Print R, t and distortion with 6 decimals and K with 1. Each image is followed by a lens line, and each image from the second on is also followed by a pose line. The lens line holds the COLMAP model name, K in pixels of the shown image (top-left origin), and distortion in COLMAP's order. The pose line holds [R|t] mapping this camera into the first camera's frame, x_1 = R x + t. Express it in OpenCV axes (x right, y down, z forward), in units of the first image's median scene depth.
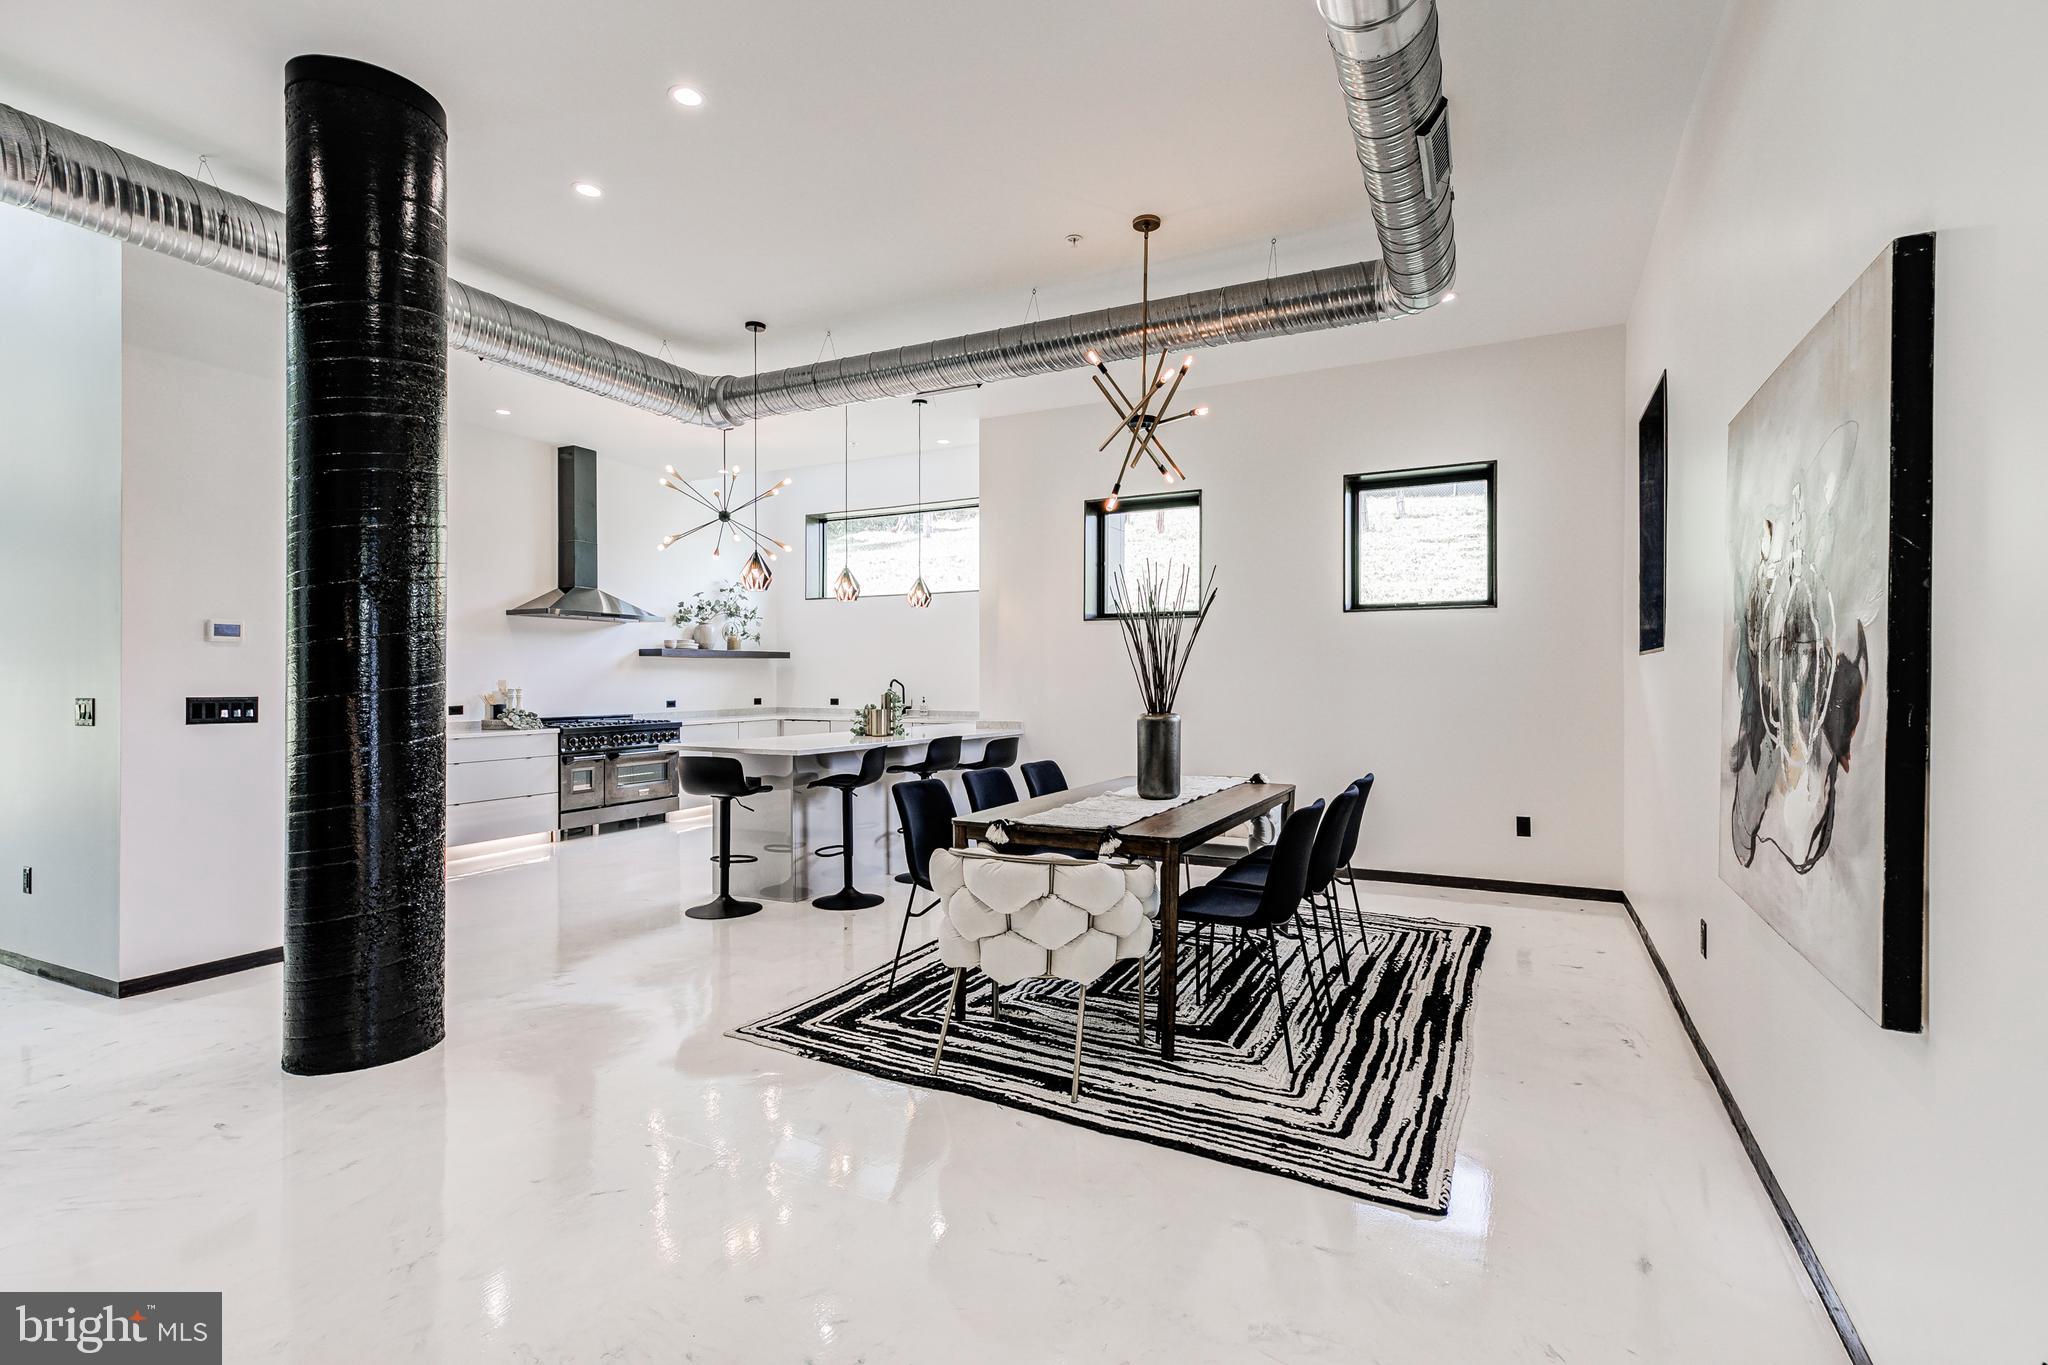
lens RADIAL K [[932.8, 0, 1033.1], [0, 932.8, 673.5], [0, 0, 1]] dist [0.009982, -0.001053]
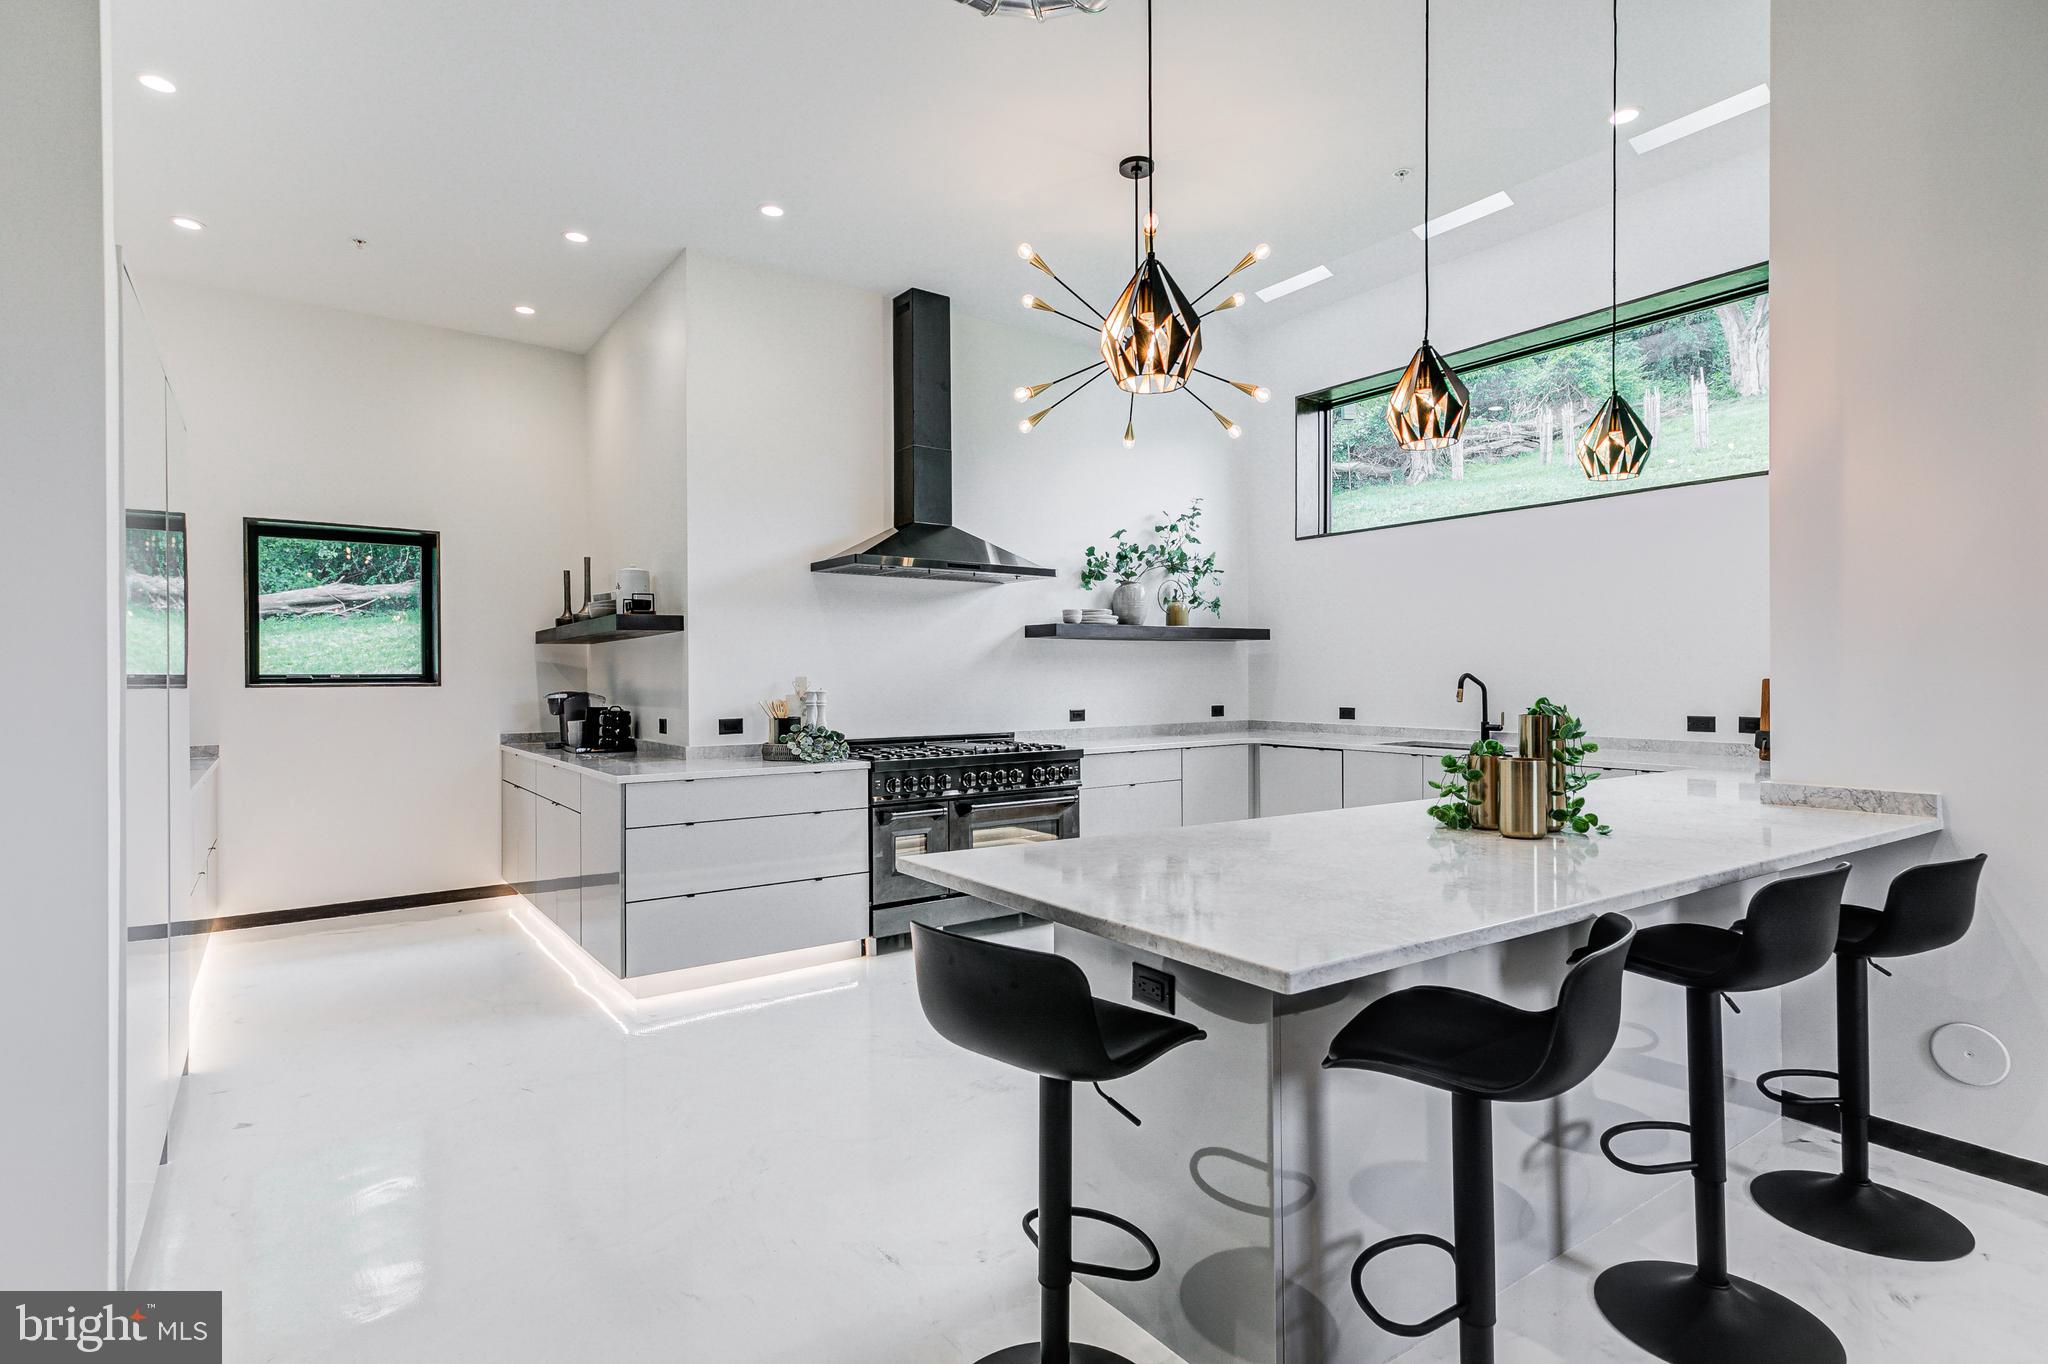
lens RADIAL K [[993.3, 0, 1029.8], [0, 993.3, 667.7], [0, 0, 1]] dist [0.006934, -0.000125]
pose [[0.880713, -0.005487, -0.473619, -0.116937], [0.005024, 0.999985, -0.002242, 0.002874], [0.473625, -0.000405, 0.880727, 0.452531]]
